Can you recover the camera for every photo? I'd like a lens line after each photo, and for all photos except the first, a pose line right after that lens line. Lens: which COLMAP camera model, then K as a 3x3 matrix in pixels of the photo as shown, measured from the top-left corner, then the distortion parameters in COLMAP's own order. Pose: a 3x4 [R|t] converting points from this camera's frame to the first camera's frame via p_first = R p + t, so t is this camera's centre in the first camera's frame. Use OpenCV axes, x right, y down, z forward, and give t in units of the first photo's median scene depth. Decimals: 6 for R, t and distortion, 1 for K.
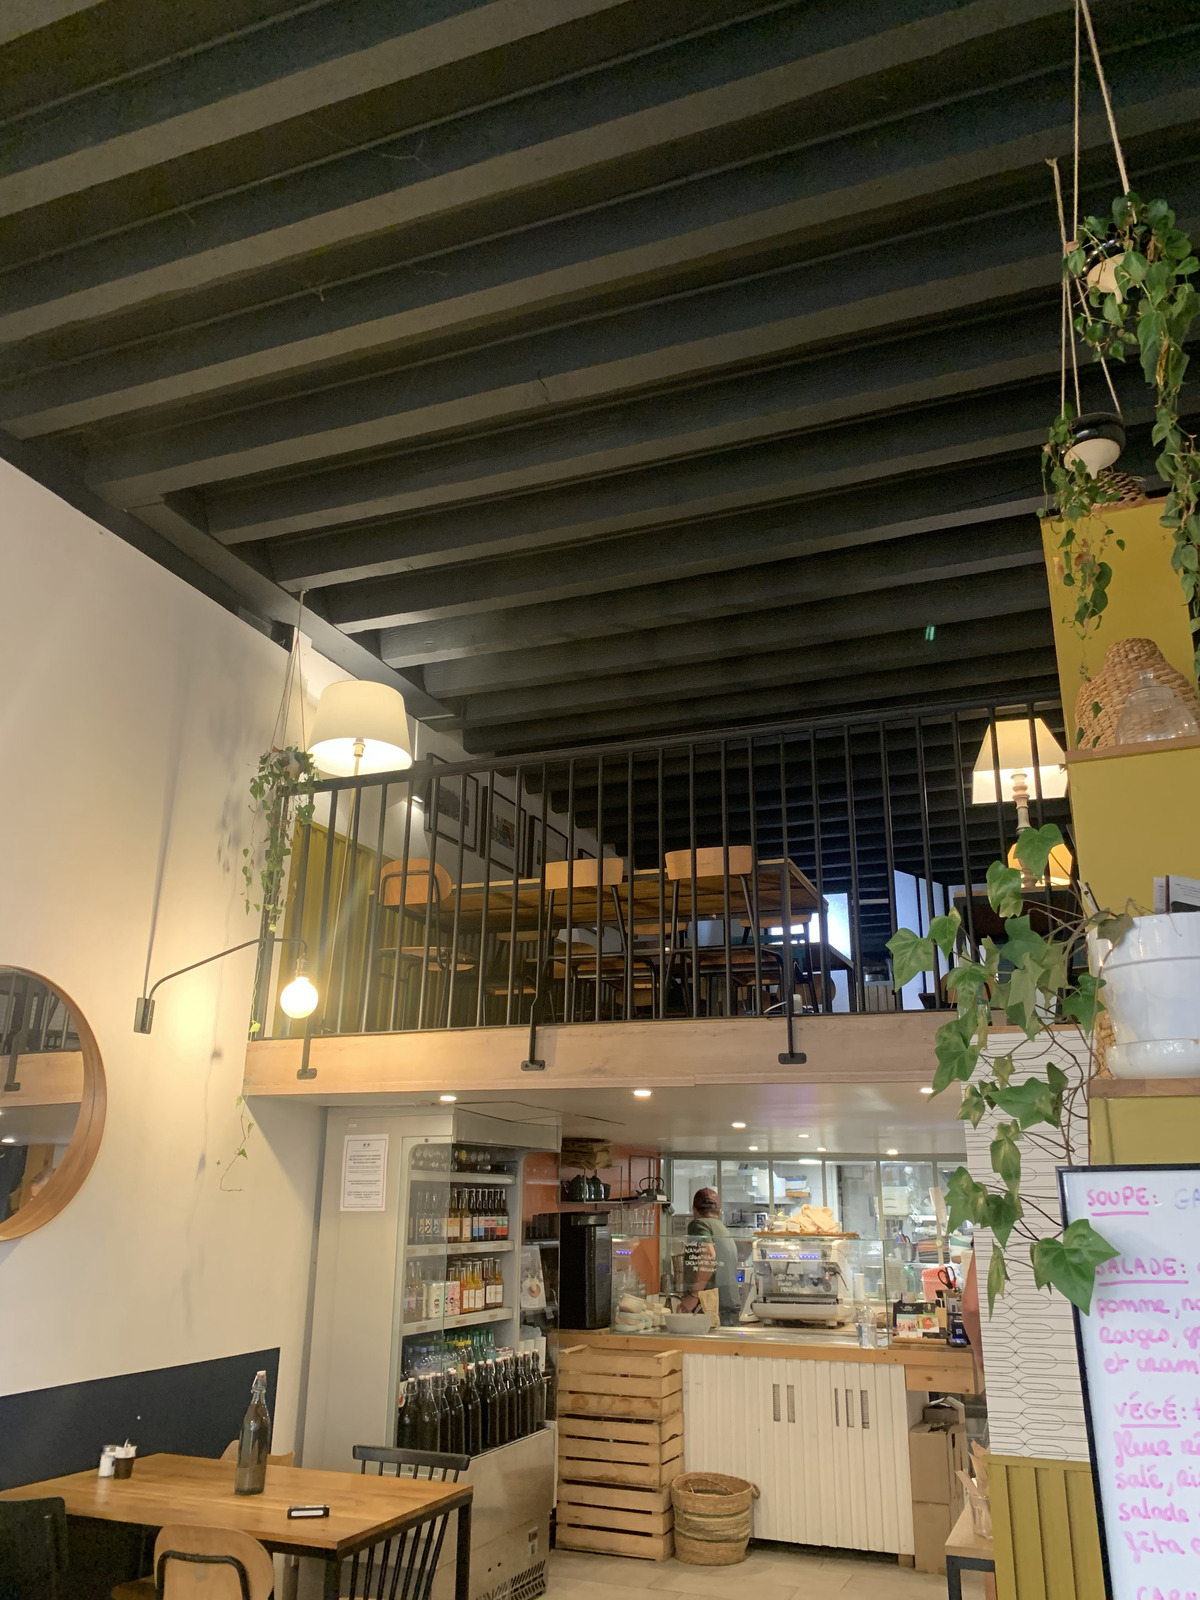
lens RADIAL K [[1218.2, 0, 609.2], [0, 1218.2, 808.6], [0, 0, 1]] dist [0.013079, -0.005050]
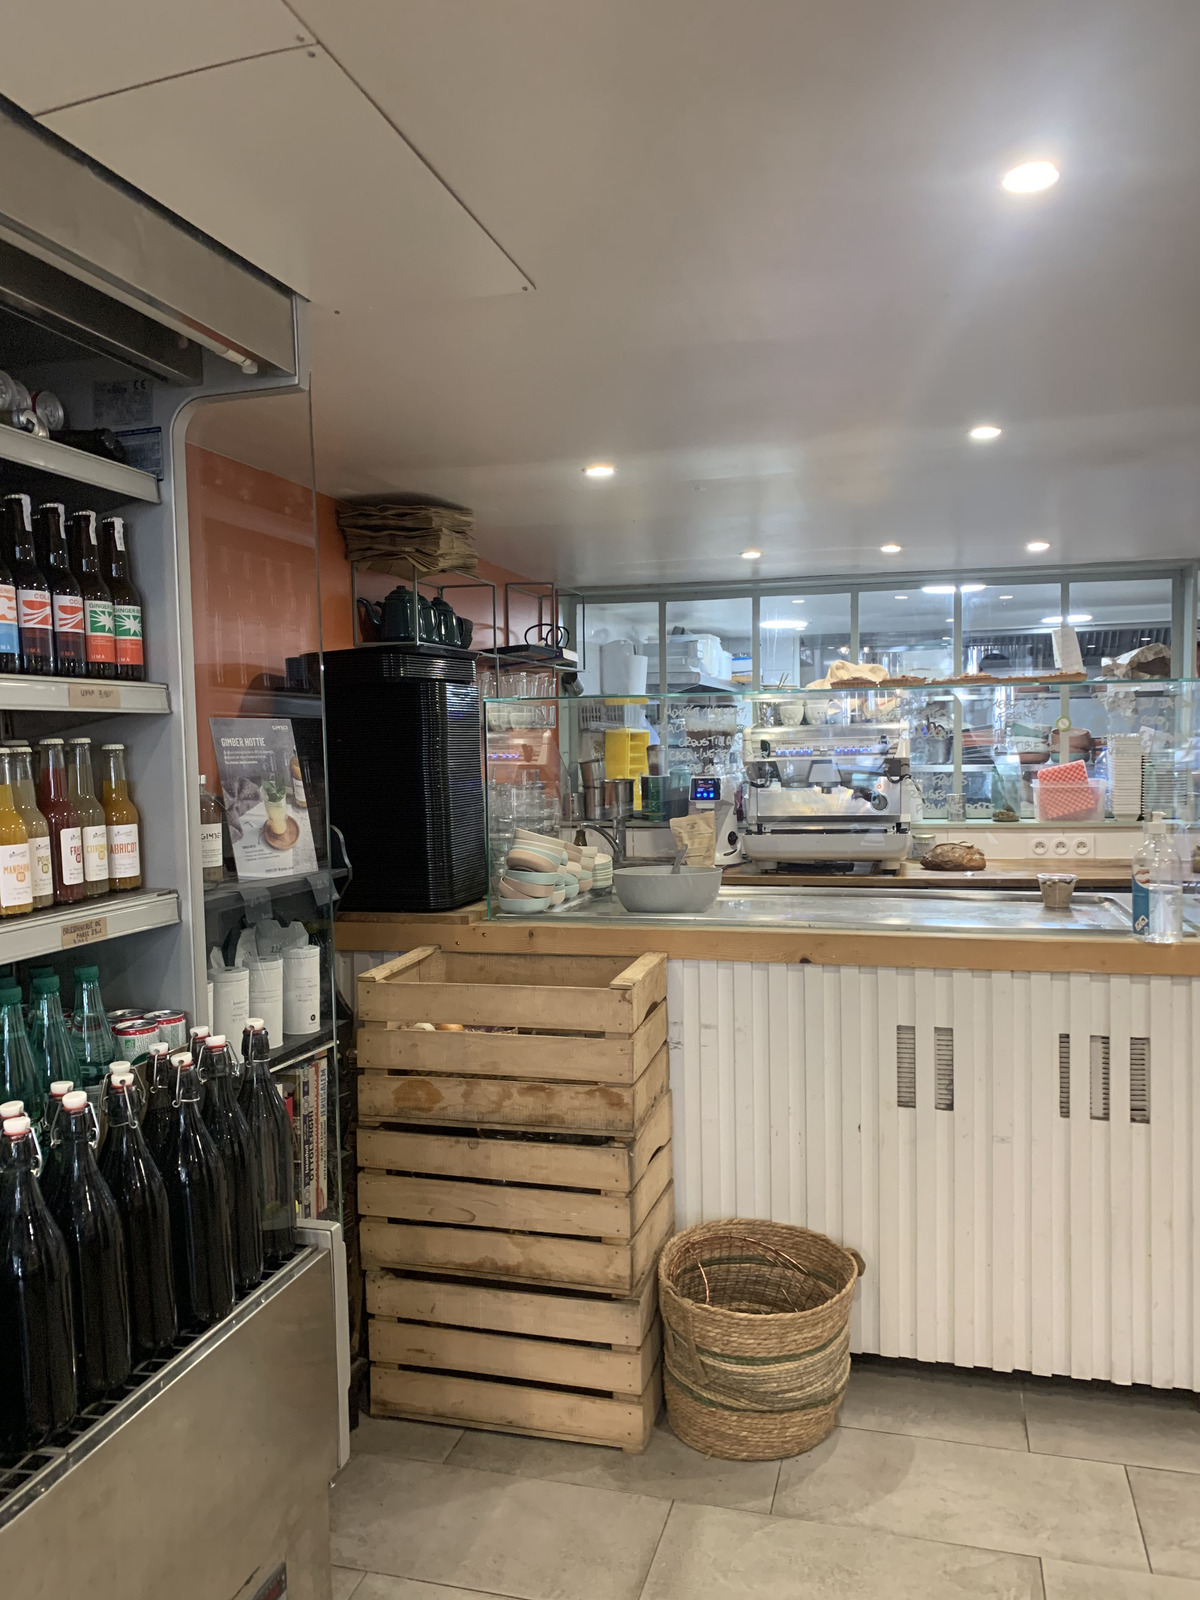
lens RADIAL K [[1218.2, 0, 601.6], [0, 1218.2, 798.3], [0, 0, 1]] dist [0.013079, -0.005050]
pose [[0.992813, -0.031913, 0.115342, -0.007764], [-0.010930, 0.935582, 0.352941, 0.262286], [-0.119175, -0.351666, 0.928509, 0.671185]]
